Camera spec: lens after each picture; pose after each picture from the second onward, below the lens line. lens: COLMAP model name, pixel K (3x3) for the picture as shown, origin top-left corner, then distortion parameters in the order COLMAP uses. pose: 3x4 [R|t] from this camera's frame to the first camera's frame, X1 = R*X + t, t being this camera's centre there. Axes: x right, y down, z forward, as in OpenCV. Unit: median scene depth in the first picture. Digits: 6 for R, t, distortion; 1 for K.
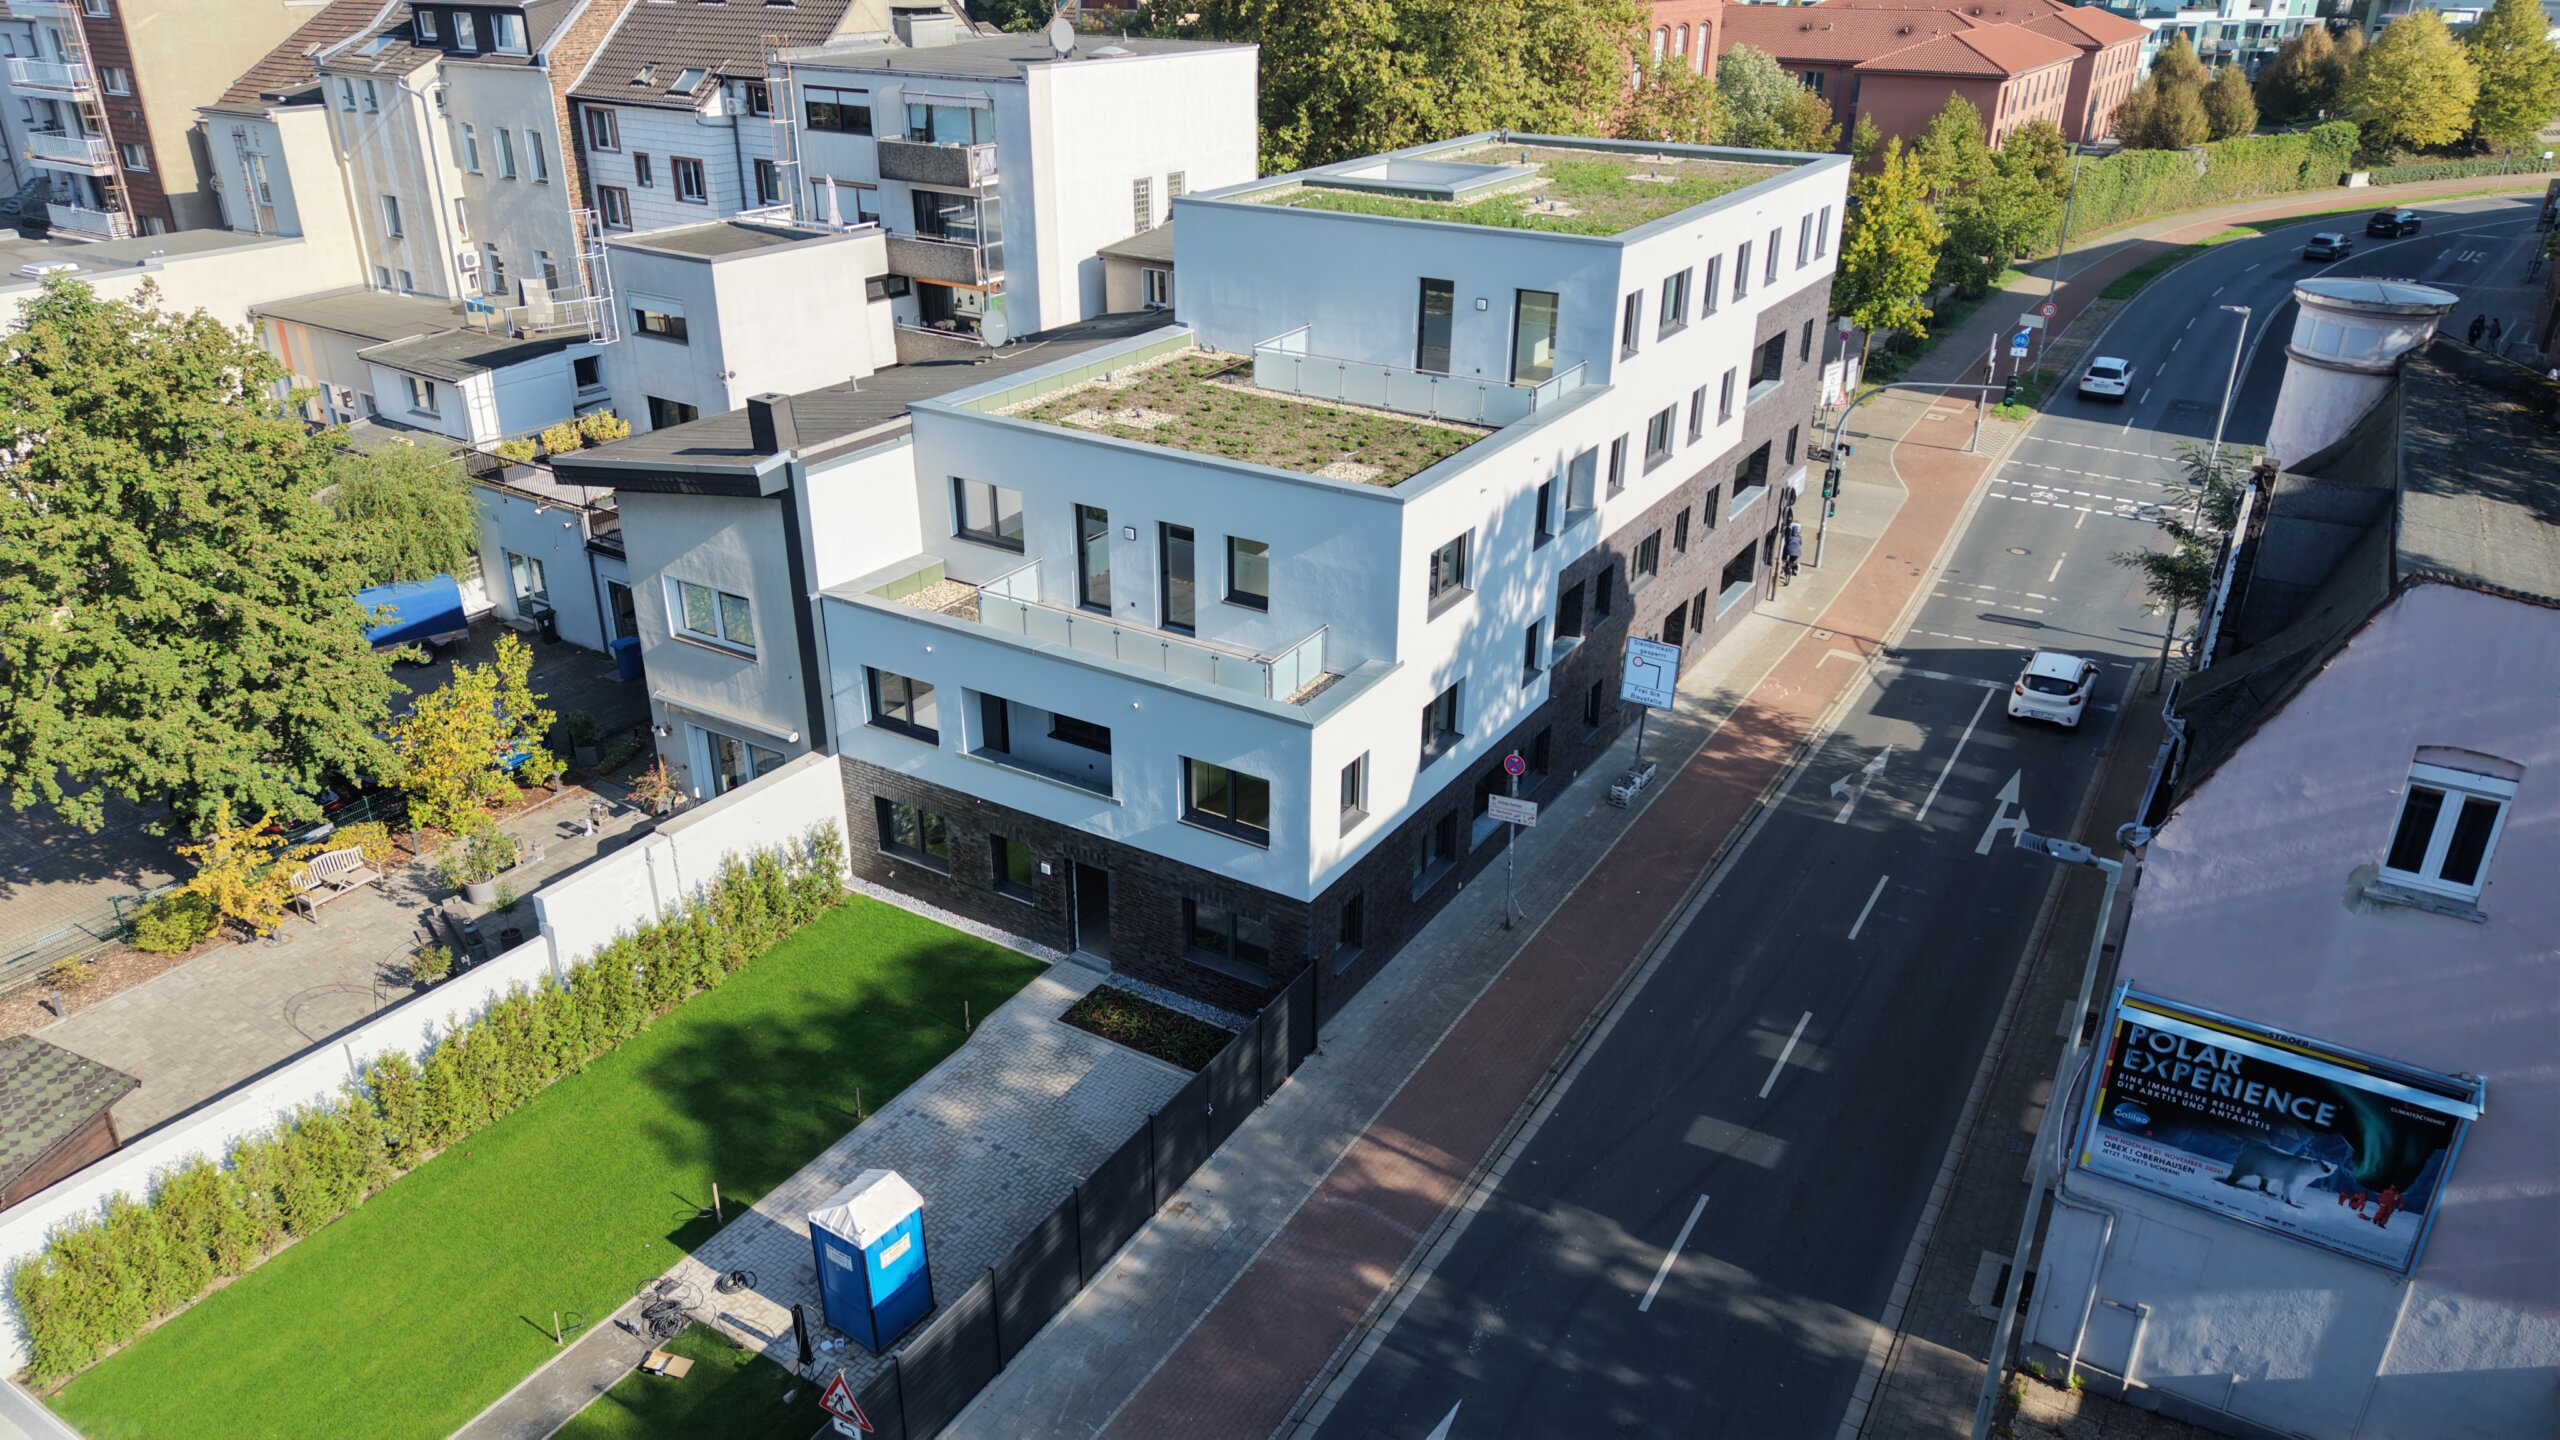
lens RADIAL K [[1749.4, 0, 1281.7], [0, 1749.4, 722.3], [0, 0, 1]] dist [-0.012333, -0.005576]
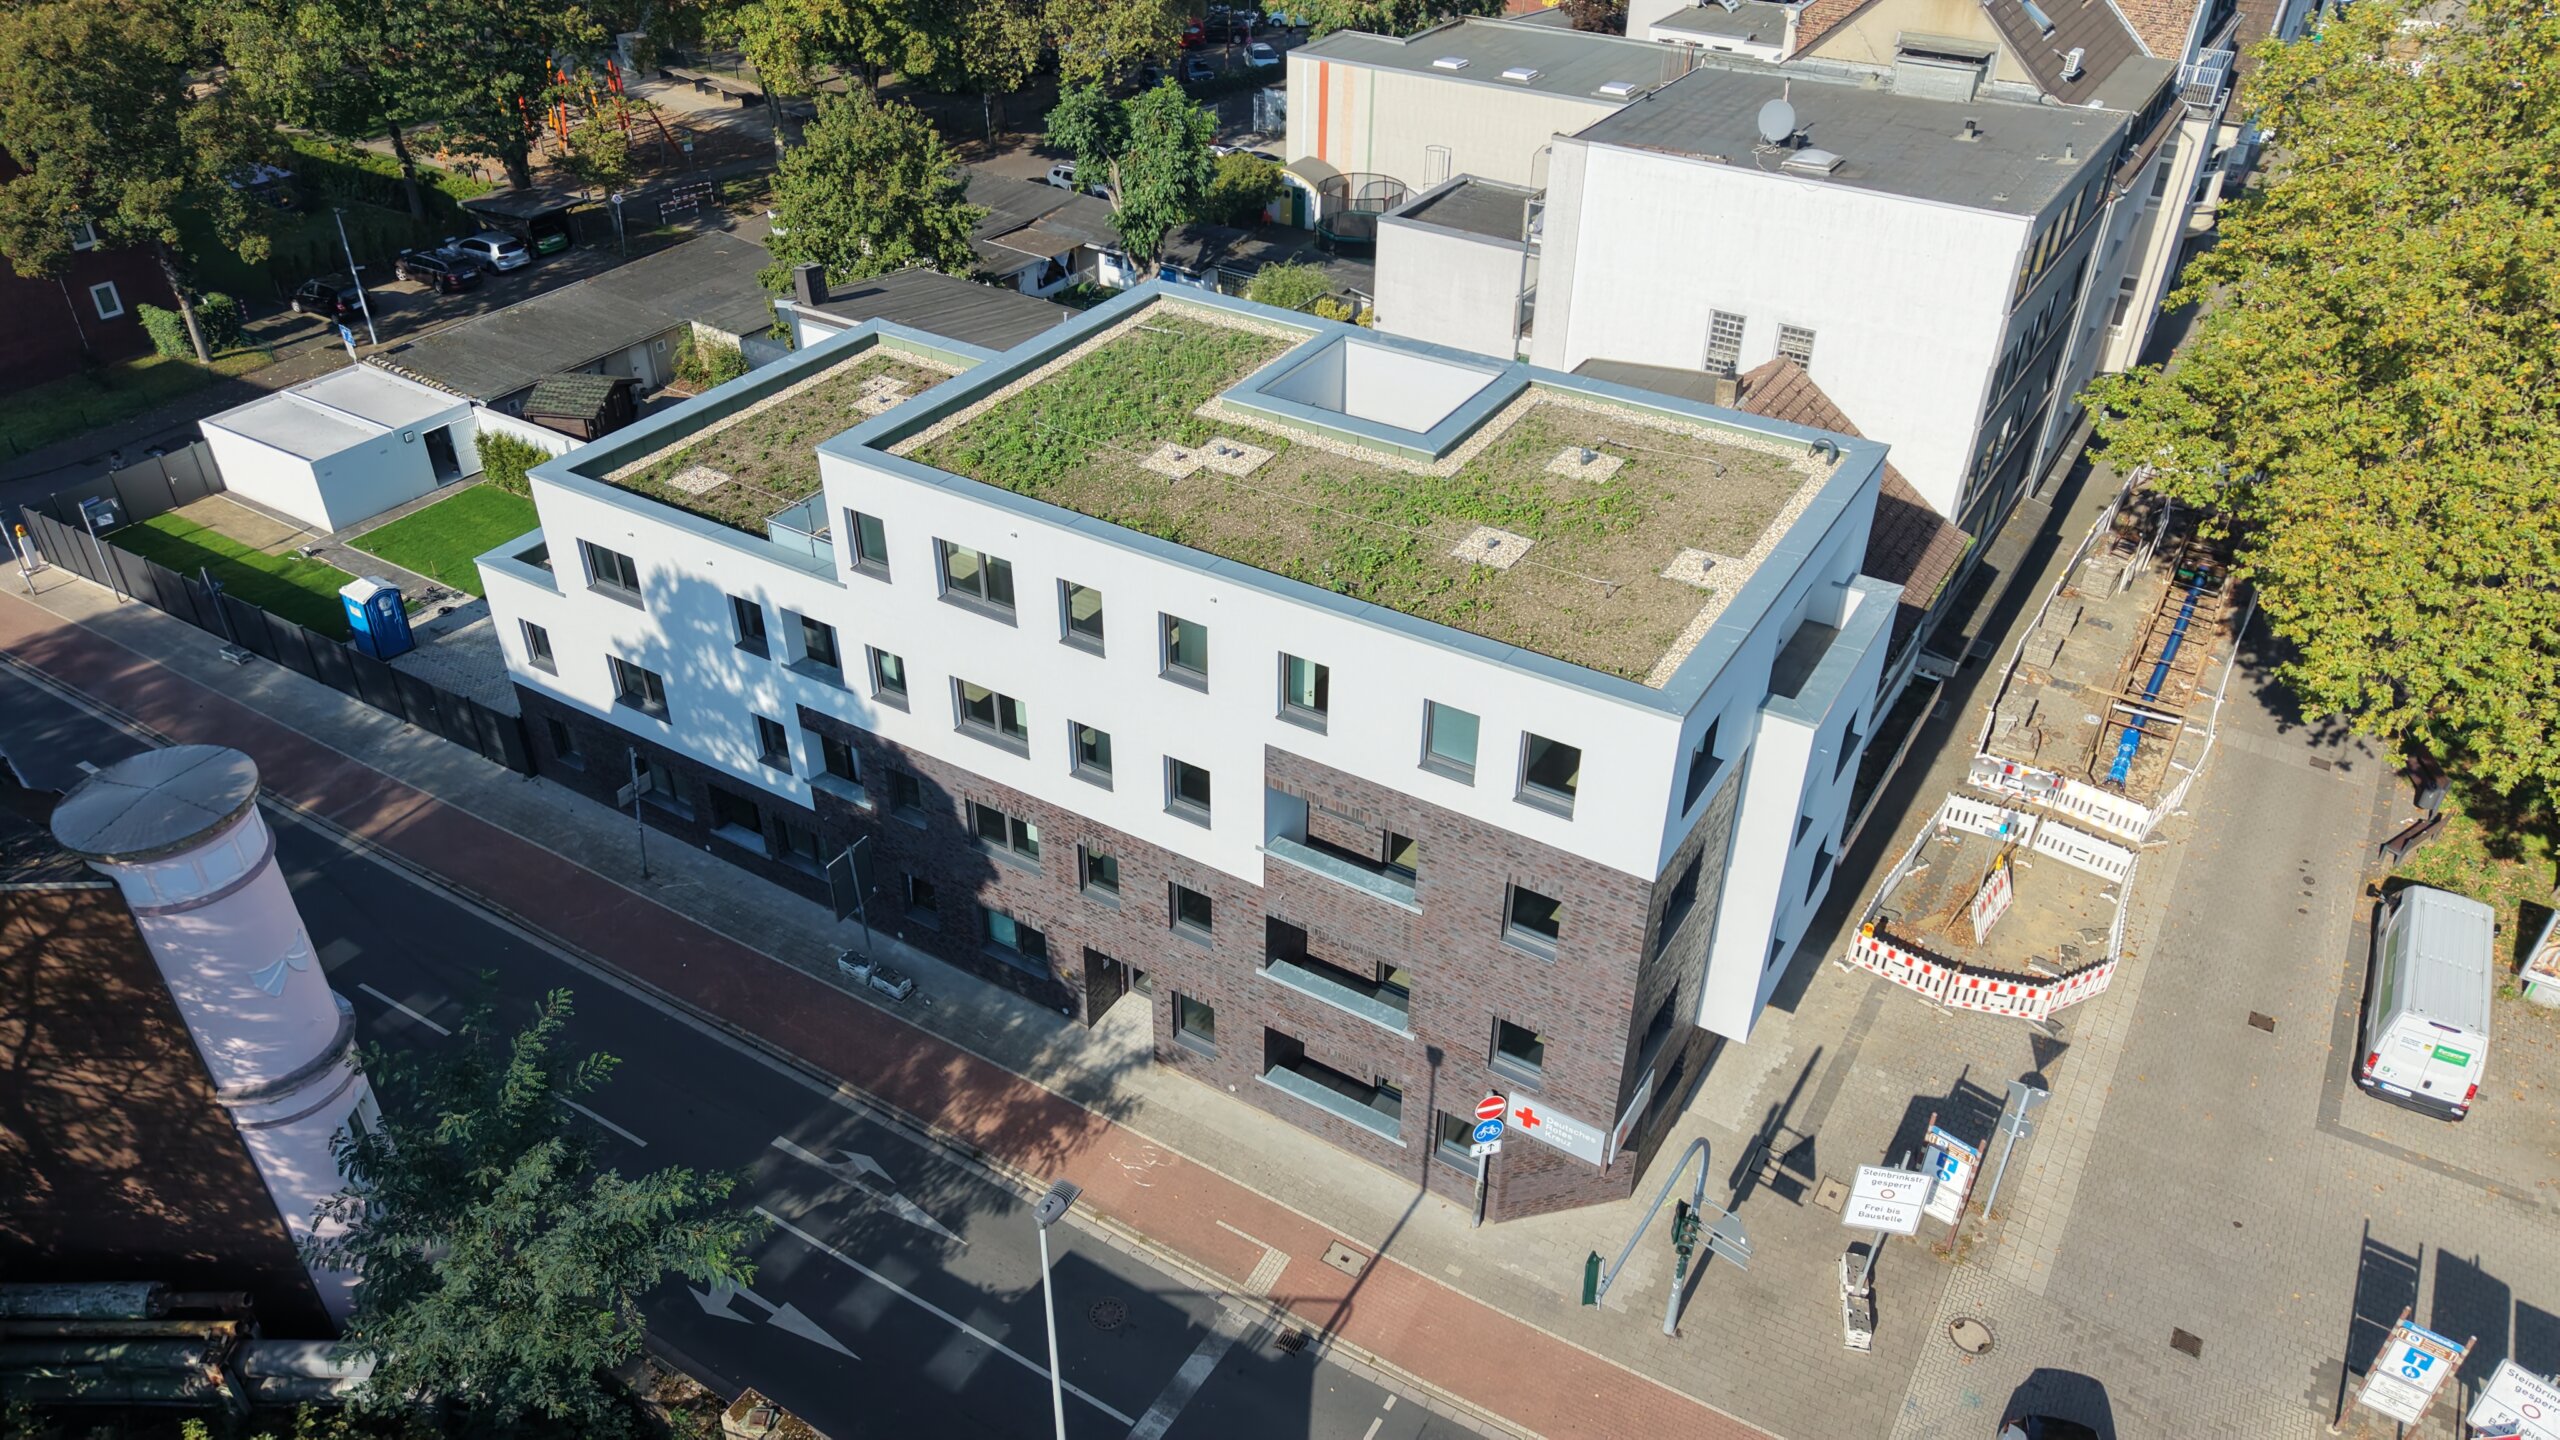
lens RADIAL K [[1749.4, 0, 1277.4], [0, 1749.4, 724.8], [0, 0, 1]] dist [-0.012333, -0.005576]
pose [[-0.002036, 0.557439, -0.830216, 0.862788], [-0.425638, 0.750775, 0.505143, -0.608943], [0.904891, 0.354400, 0.235739, 0.861711]]
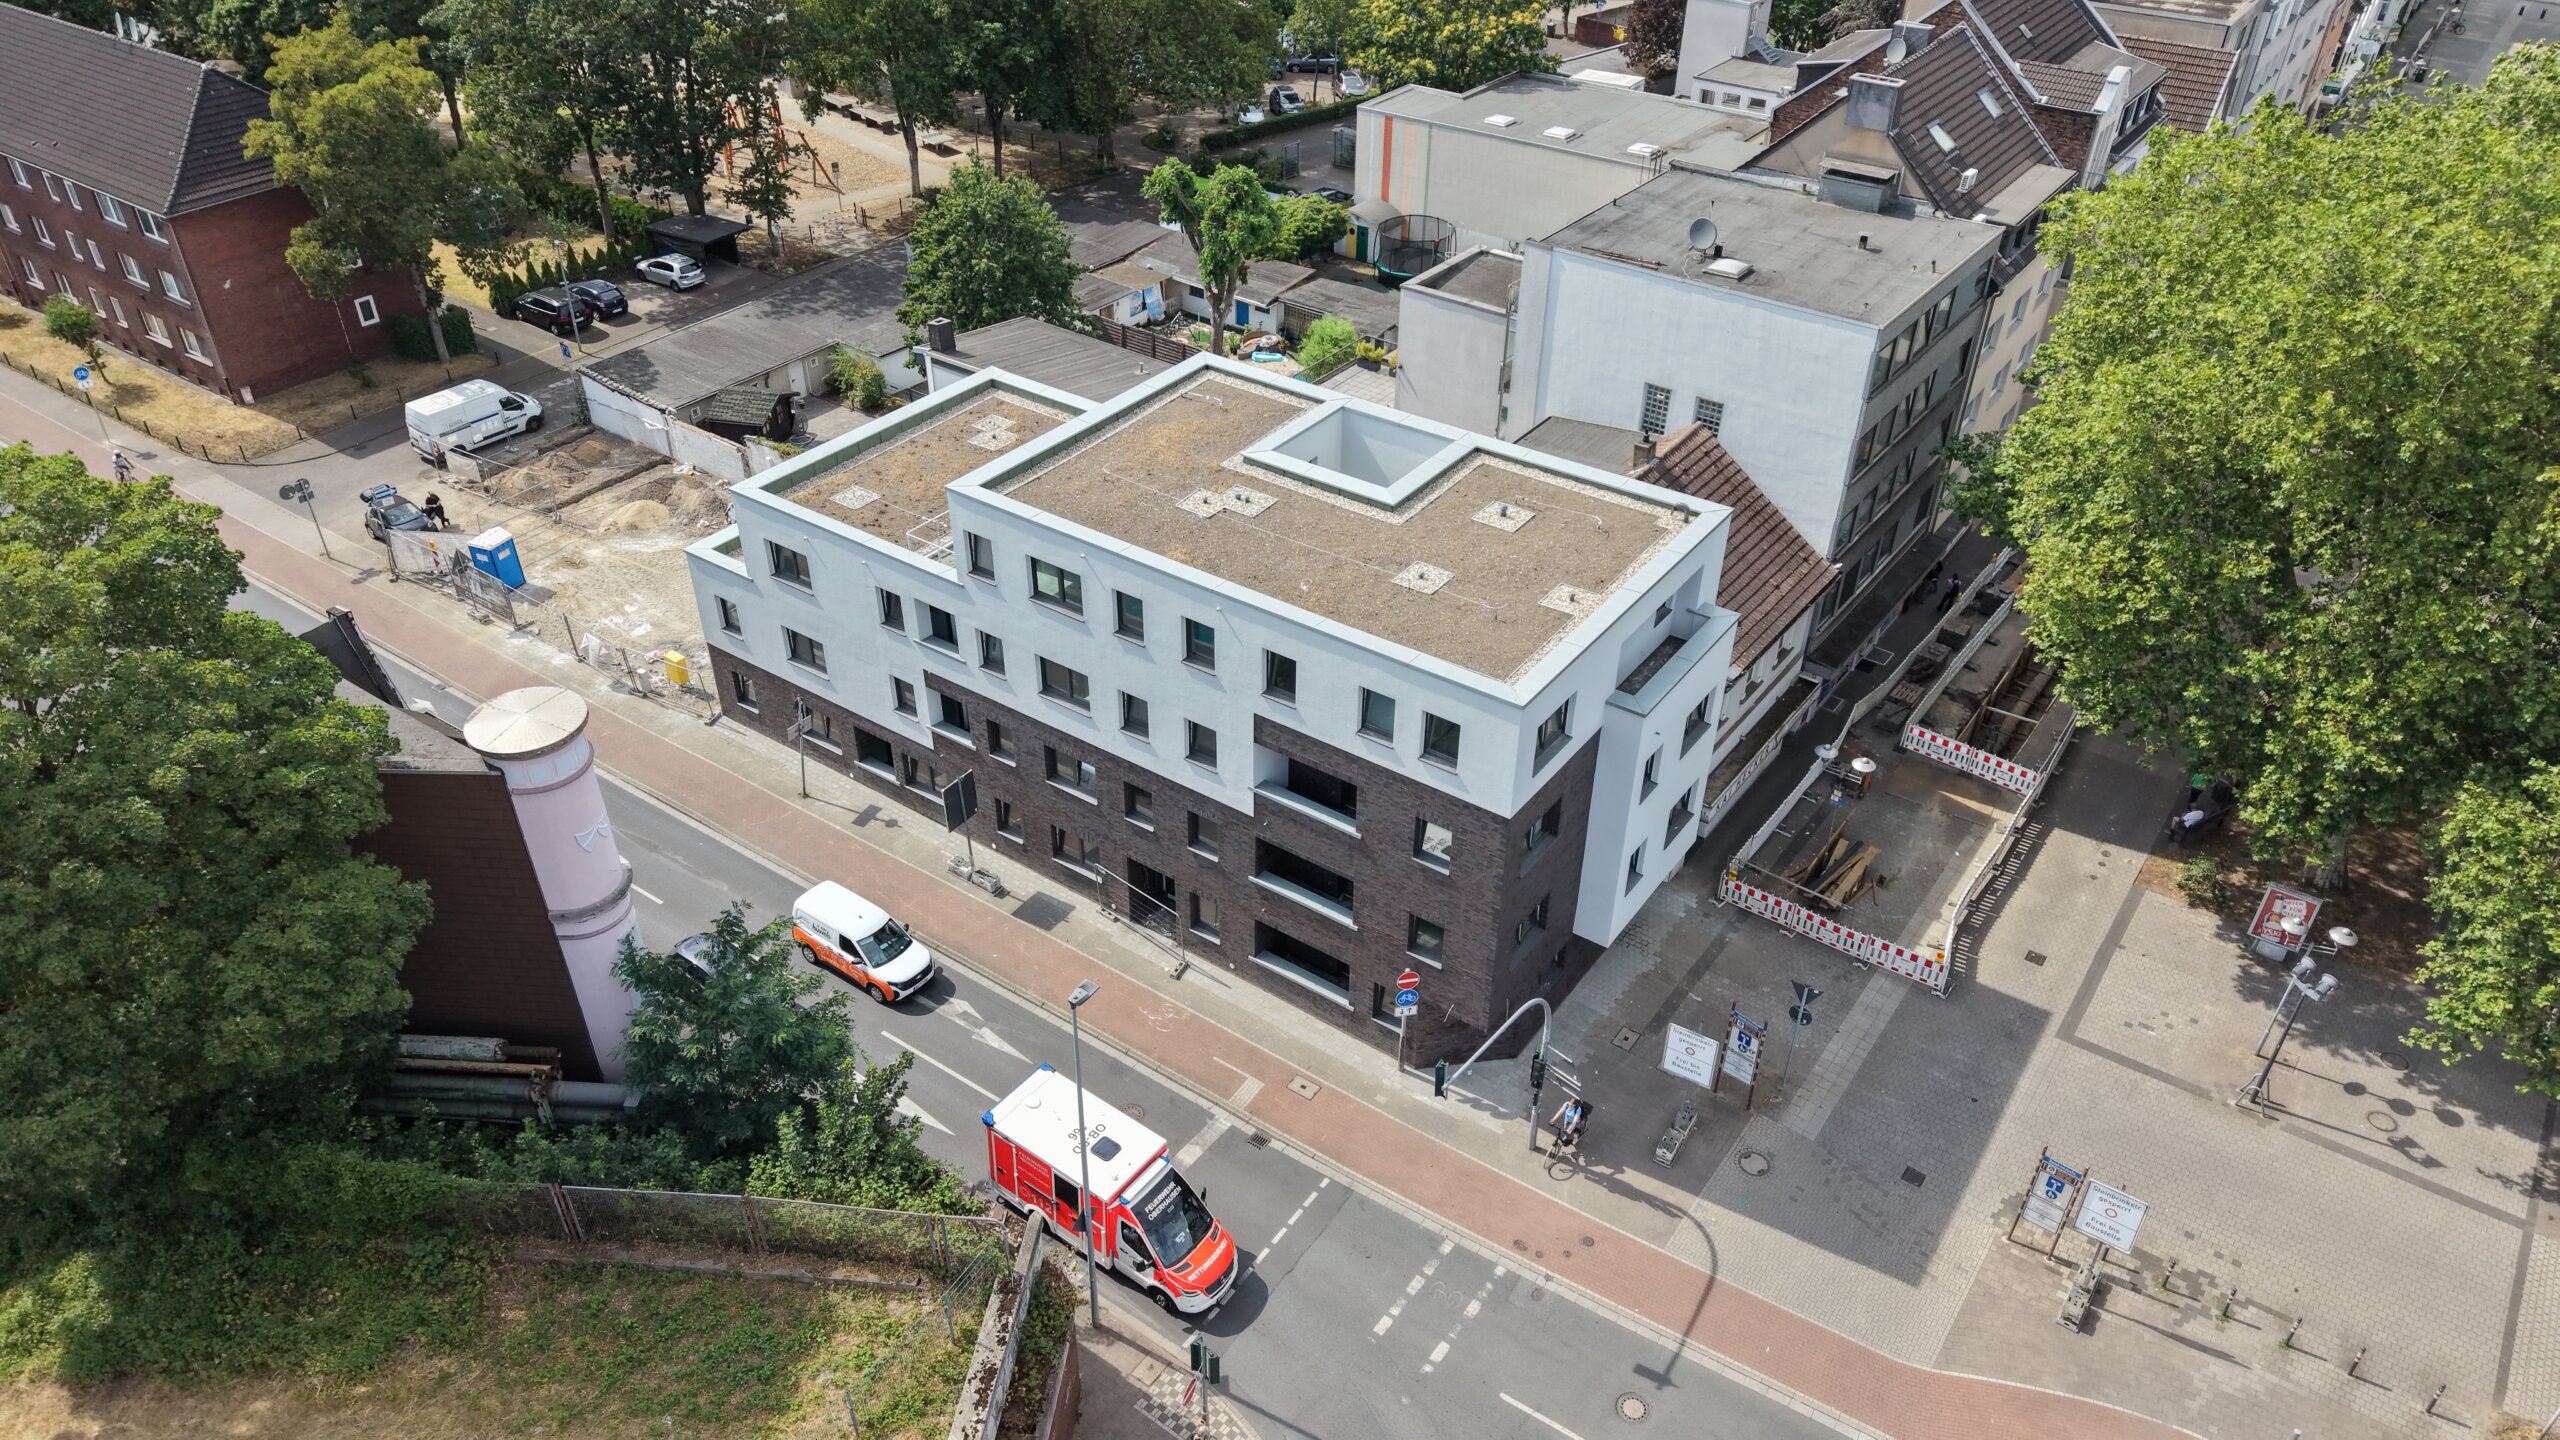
lens RADIAL K [[1749.4, 0, 1279.8], [0, 1749.4, 733.4], [0, 0, 1]] dist [-0.012333, -0.005576]
pose [[-0.070113, 0.575862, -0.814535, 1.103383], [-0.424866, 0.721541, 0.546688, -0.790749], [0.902537, 0.384398, 0.194074, 0.850906]]
